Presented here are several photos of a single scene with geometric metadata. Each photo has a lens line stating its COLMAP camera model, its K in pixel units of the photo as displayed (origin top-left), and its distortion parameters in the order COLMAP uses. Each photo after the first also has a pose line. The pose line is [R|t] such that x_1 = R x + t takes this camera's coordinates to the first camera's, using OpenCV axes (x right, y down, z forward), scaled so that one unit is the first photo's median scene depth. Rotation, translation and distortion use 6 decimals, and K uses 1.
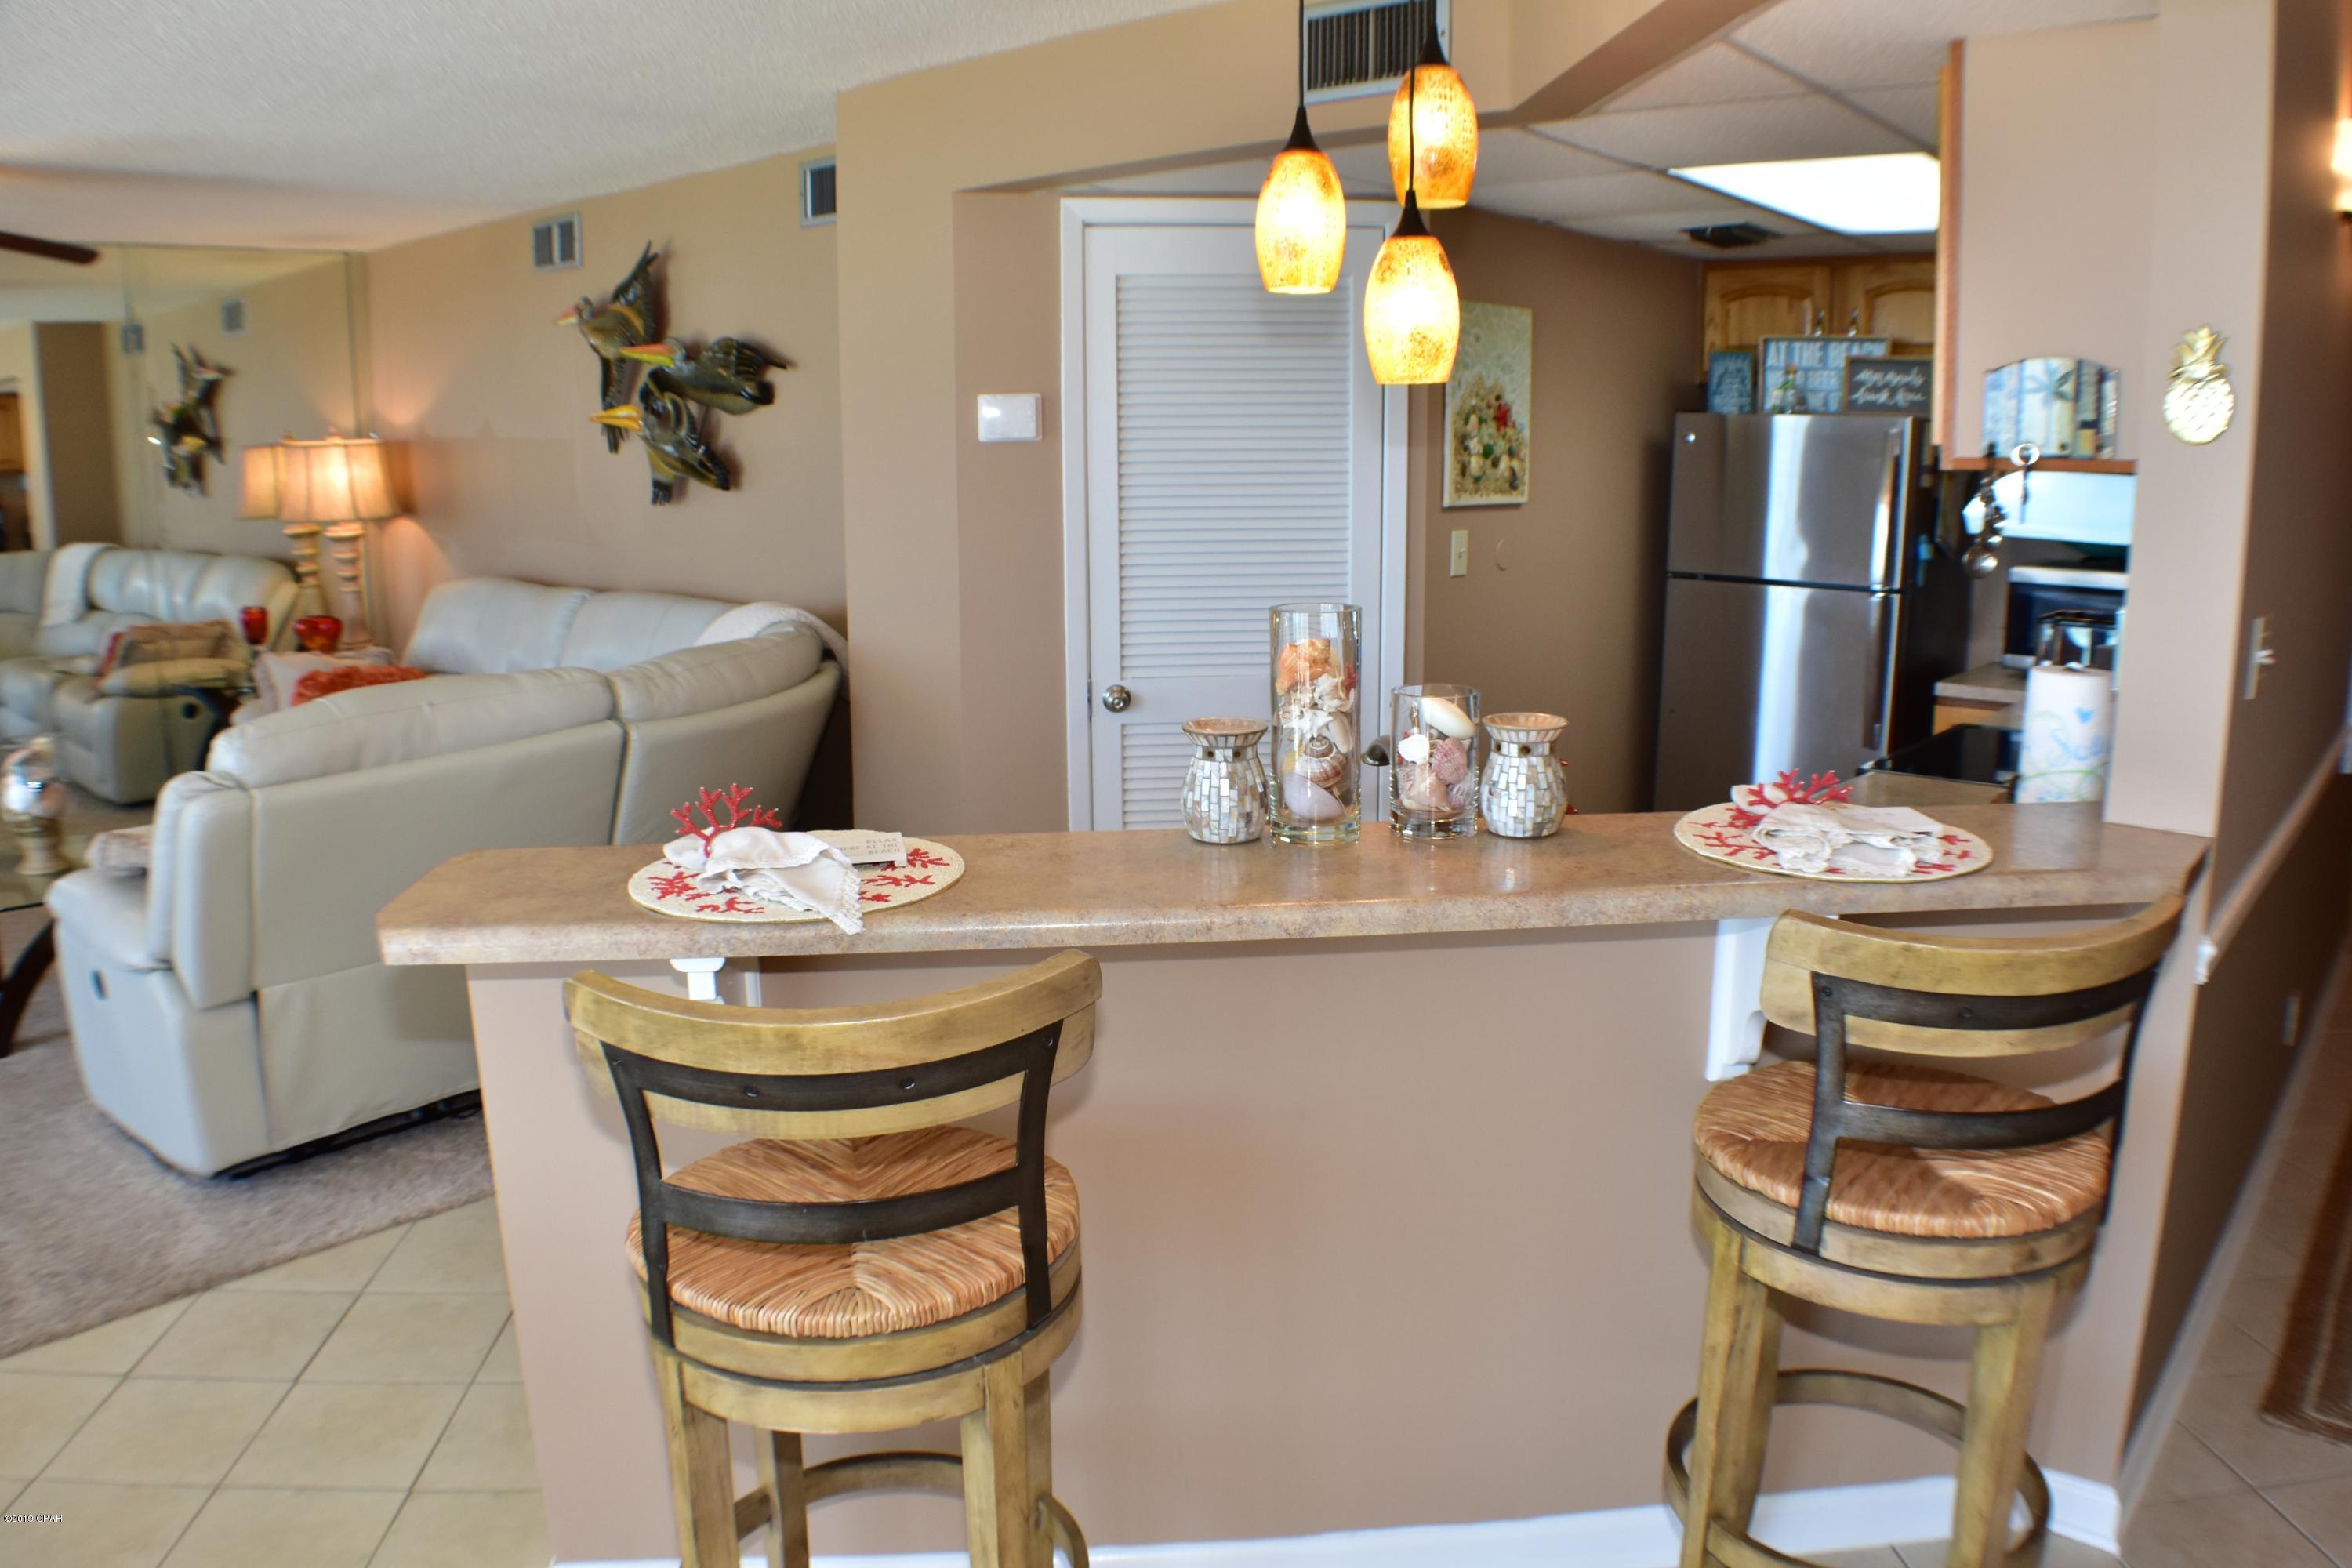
lens RADIAL K [[1706.4, 0, 1176.0], [0, 1706.4, 784.0], [0, 0, 1]] dist [-0.155518, 0.036747]
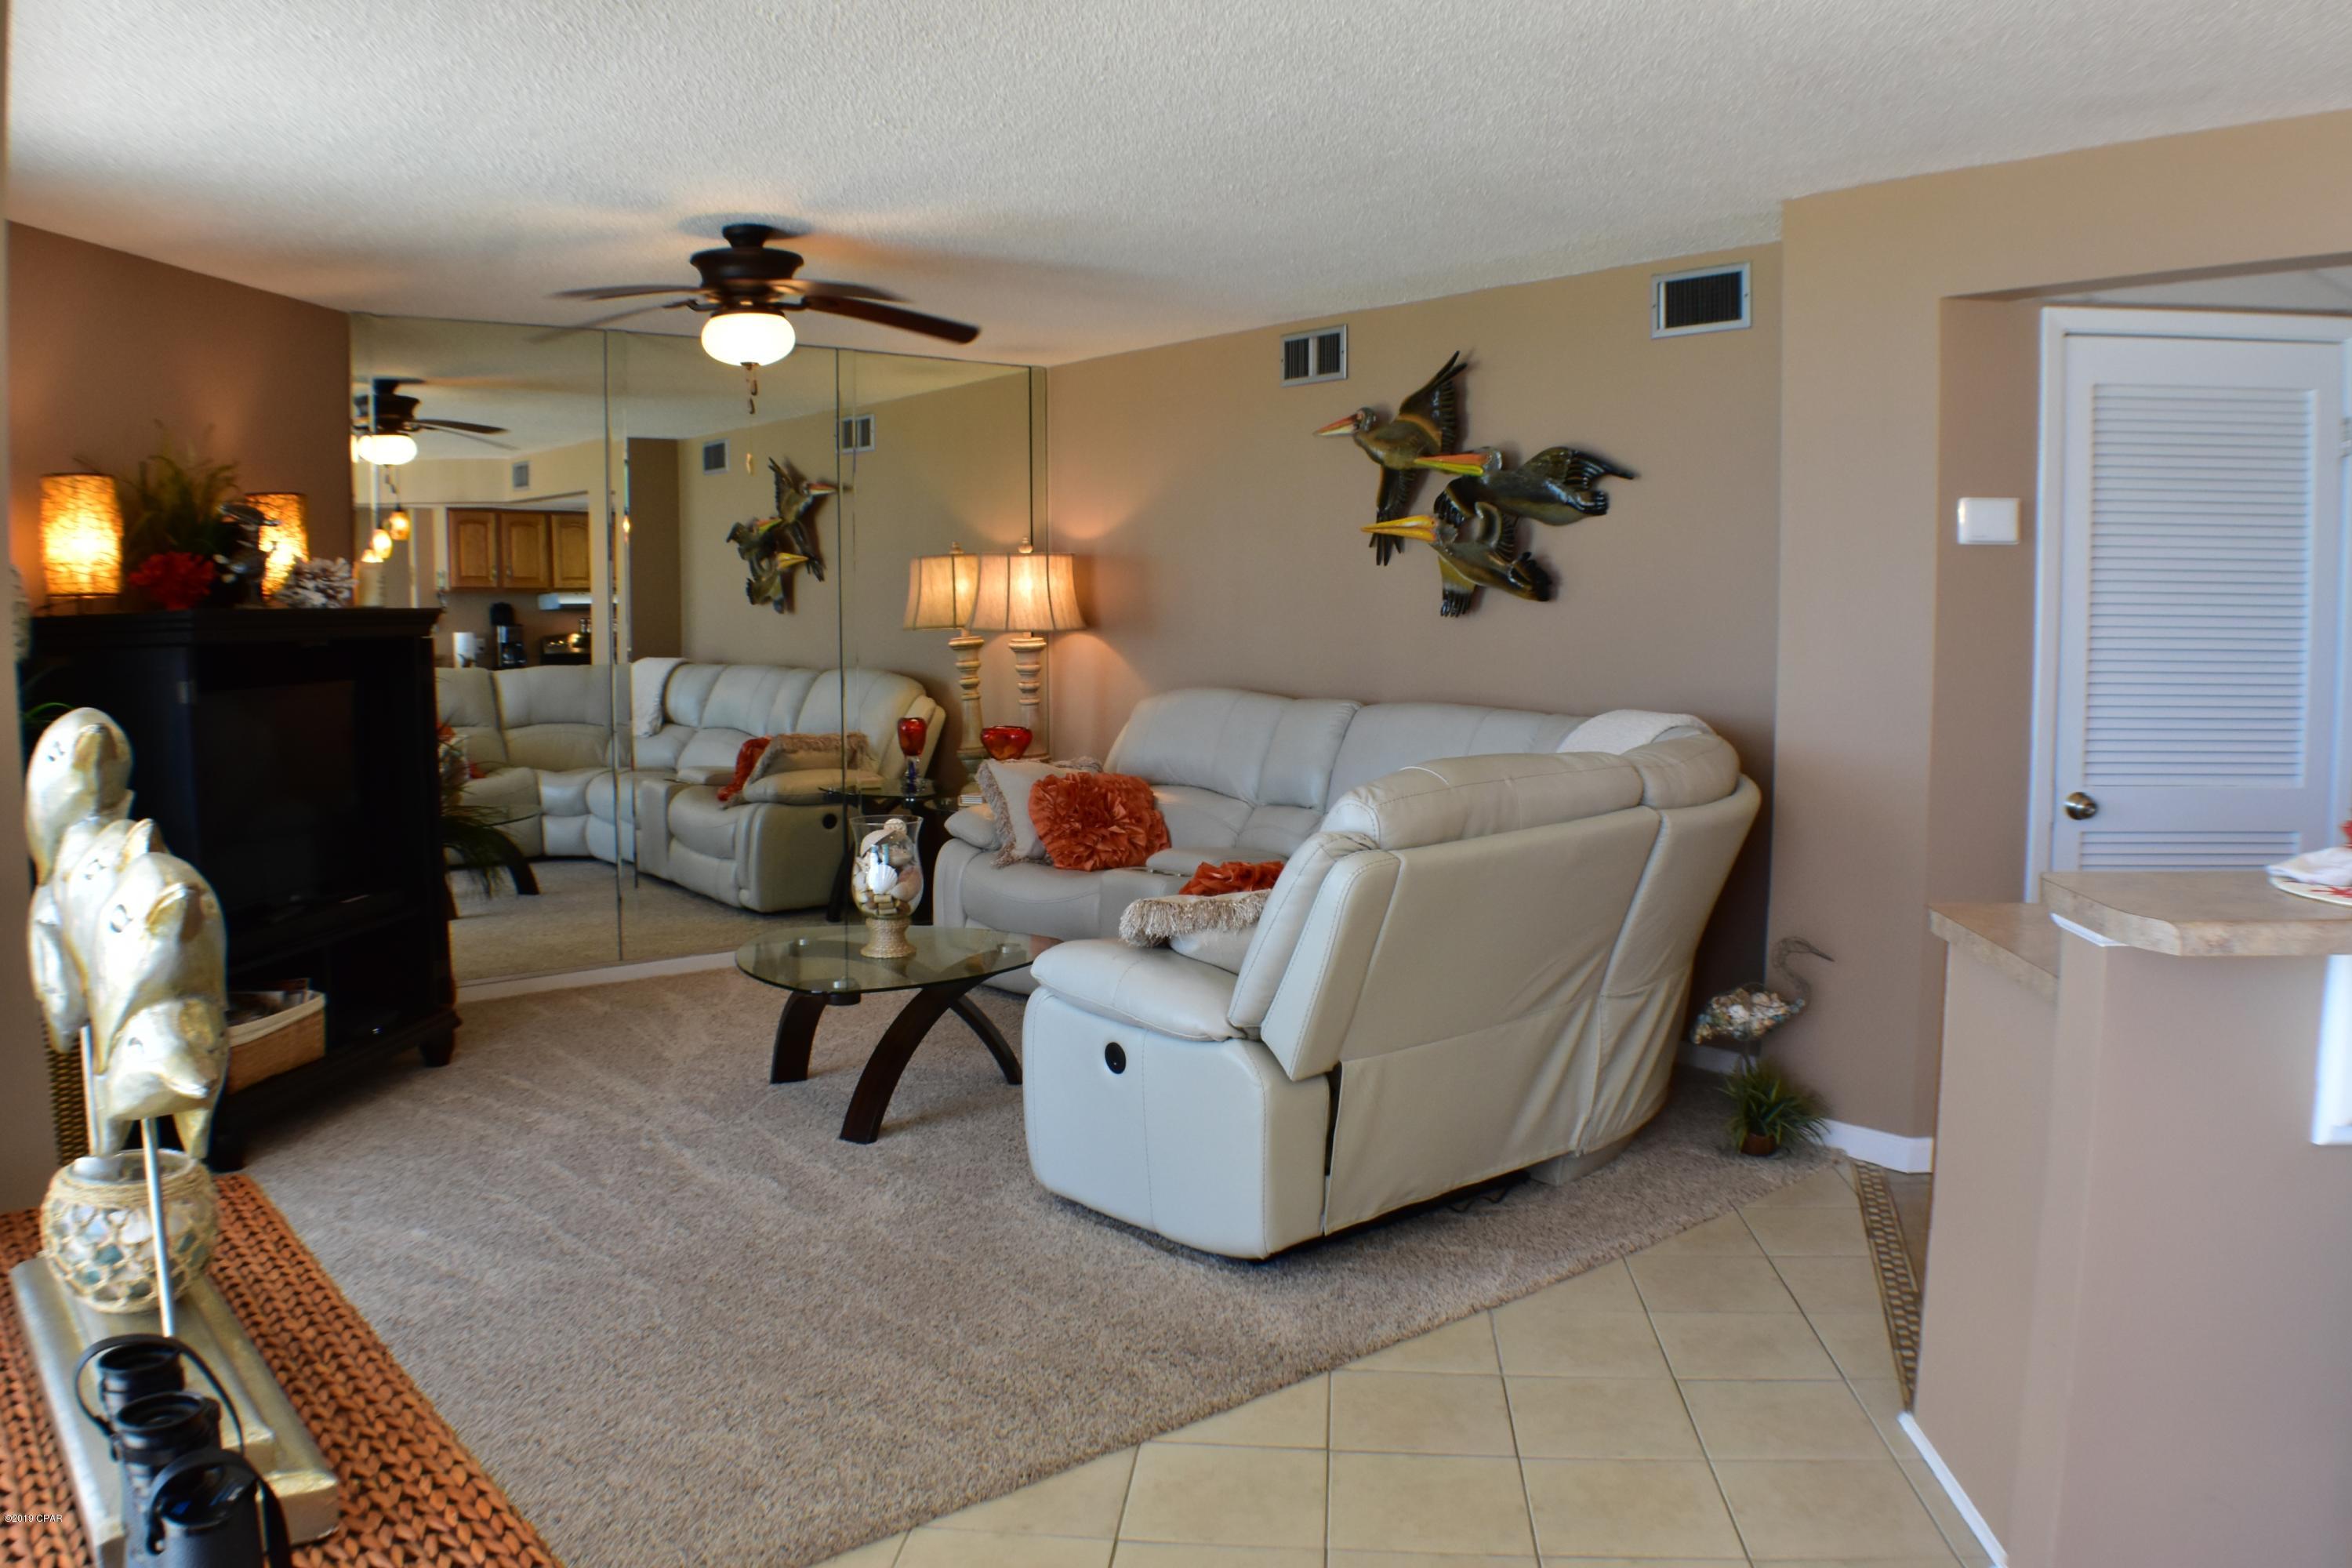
lens RADIAL K [[1805.4, 0, 1176.0], [0, 1805.4, 784.0], [0, 0, 1]] dist [-0.192682, 0.101749]
pose [[0.987565, 0.021062, -0.155795, -0.325451], [-0.037323, 0.994064, -0.102193, 0.048620], [0.152718, 0.106736, 0.982489, -0.052677]]
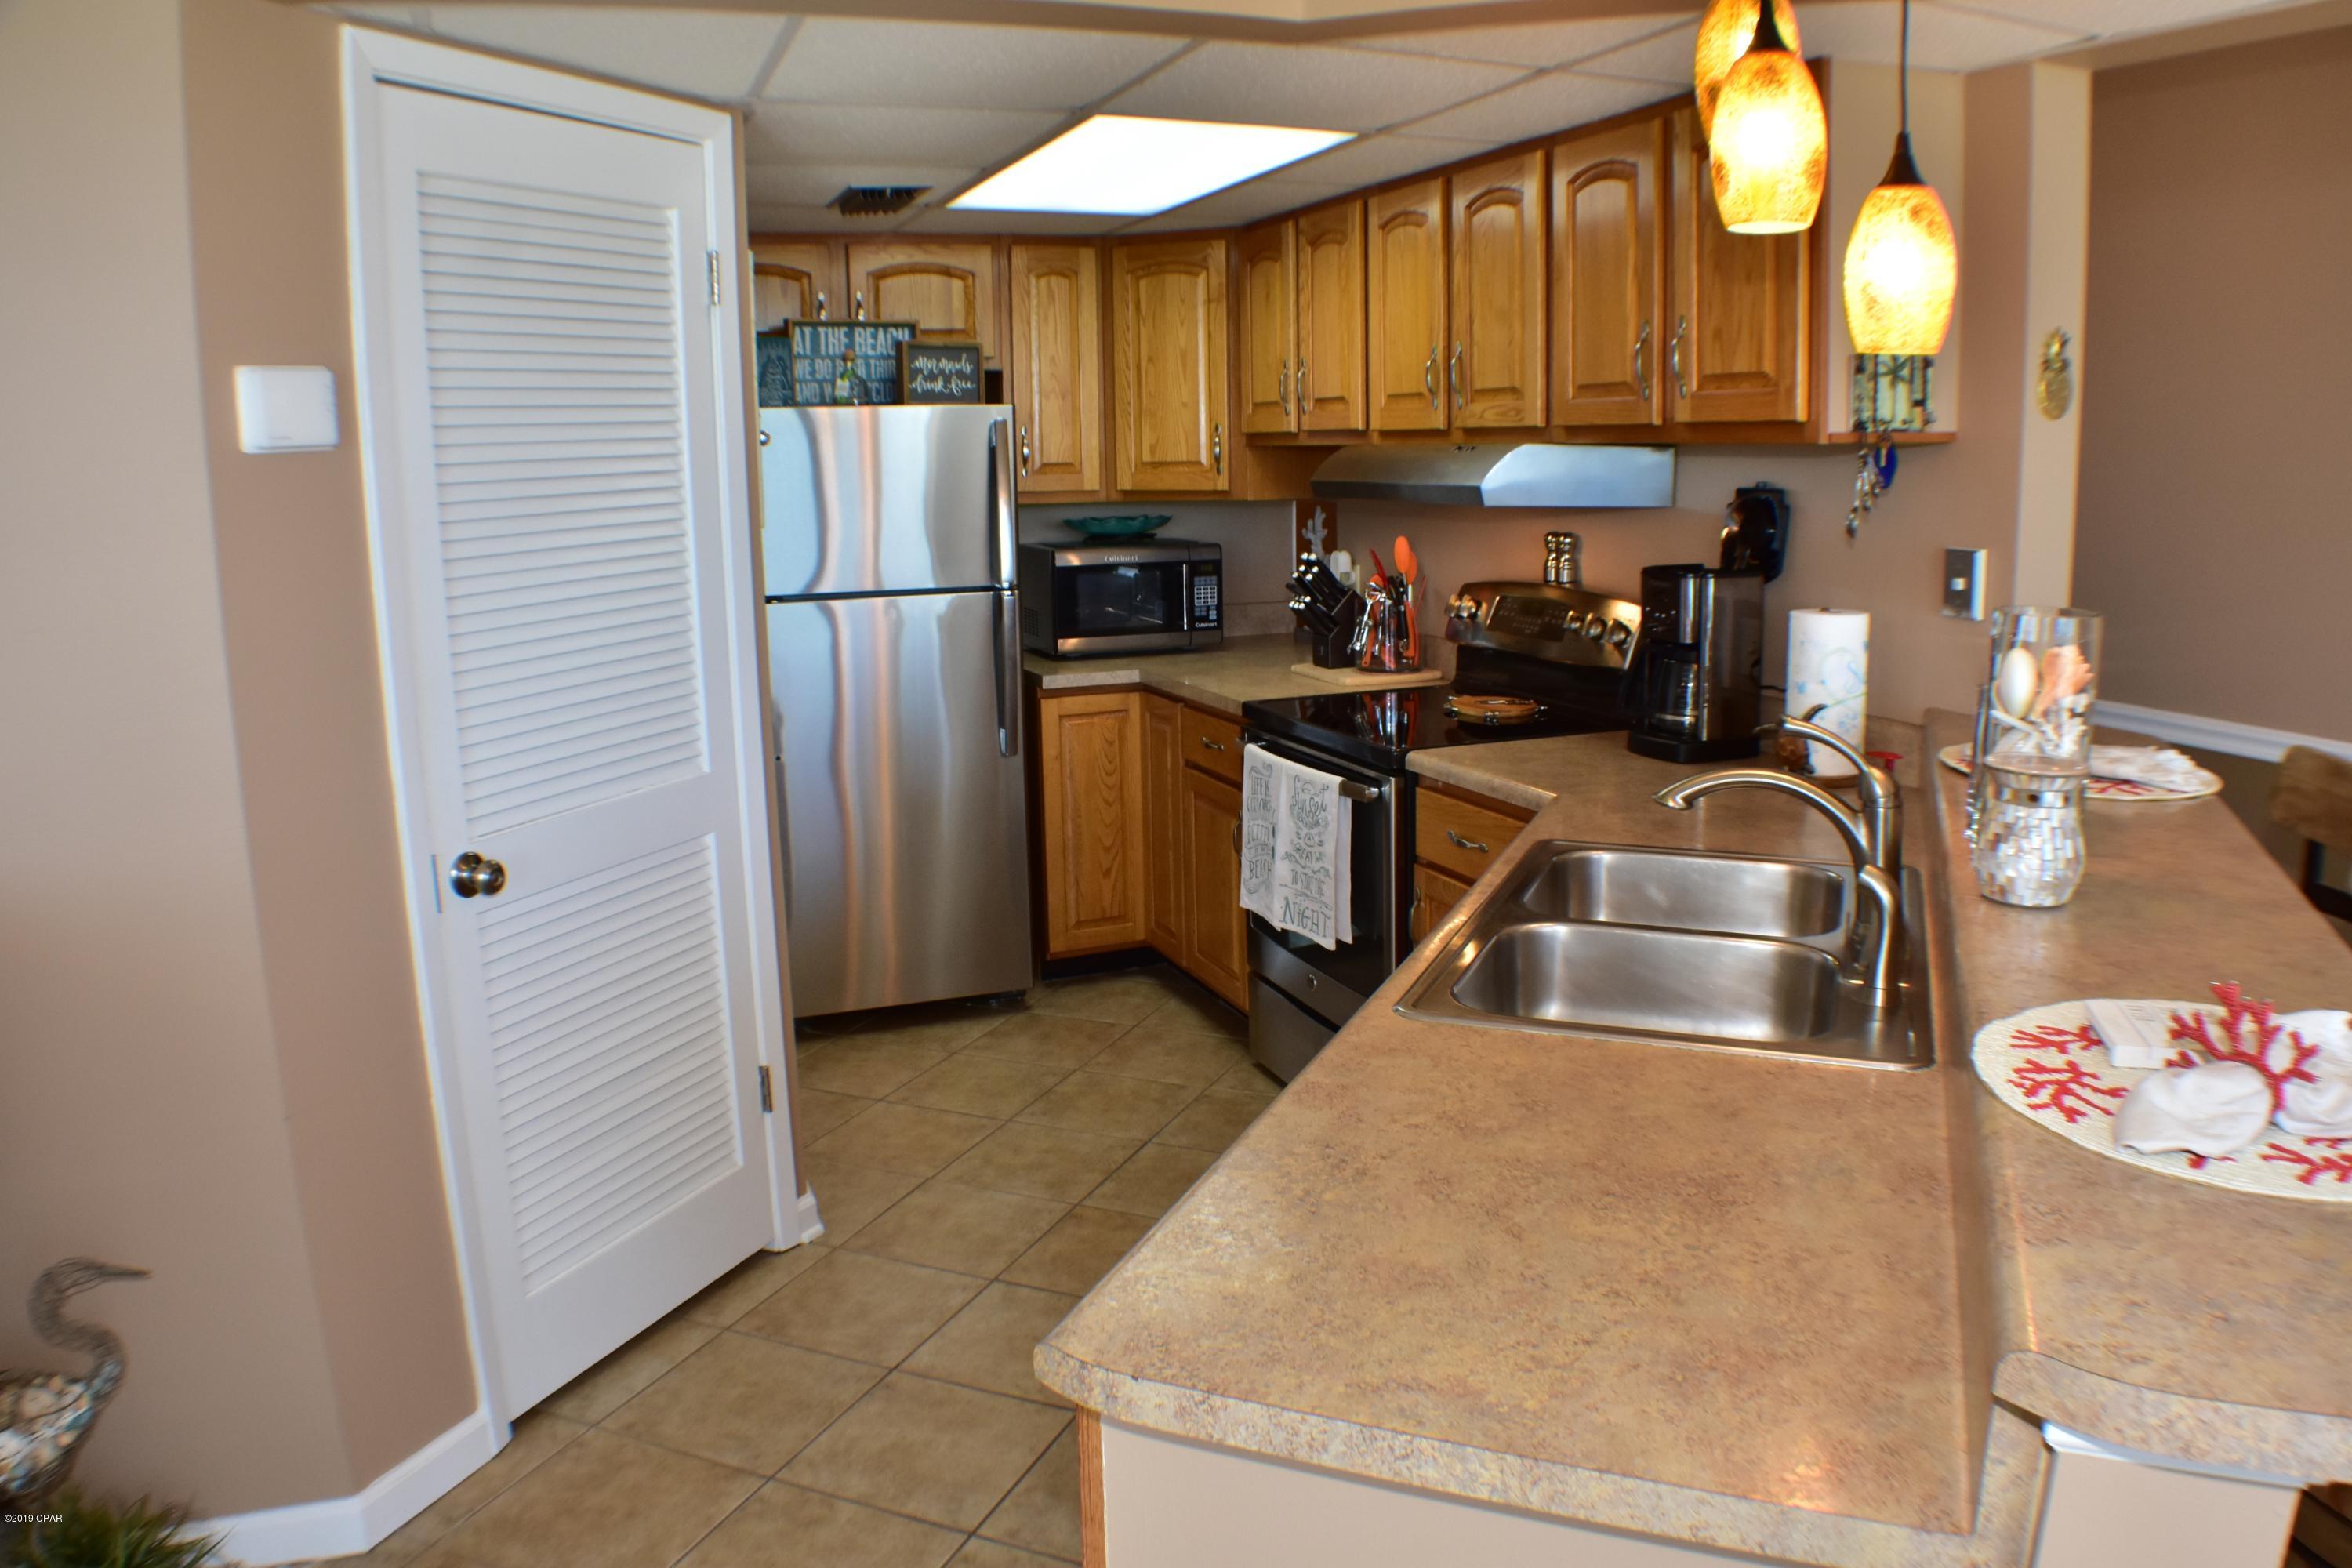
lens RADIAL K [[1706.4, 0, 1176.0], [0, 1706.4, 784.0], [0, 0, 1]] dist [-0.155518, 0.036747]
pose [[0.452816, -0.179932, 0.873260, -0.352414], [0.191819, 0.976150, 0.101667, -0.076952], [-0.870726, 0.121471, 0.476531, 0.408610]]
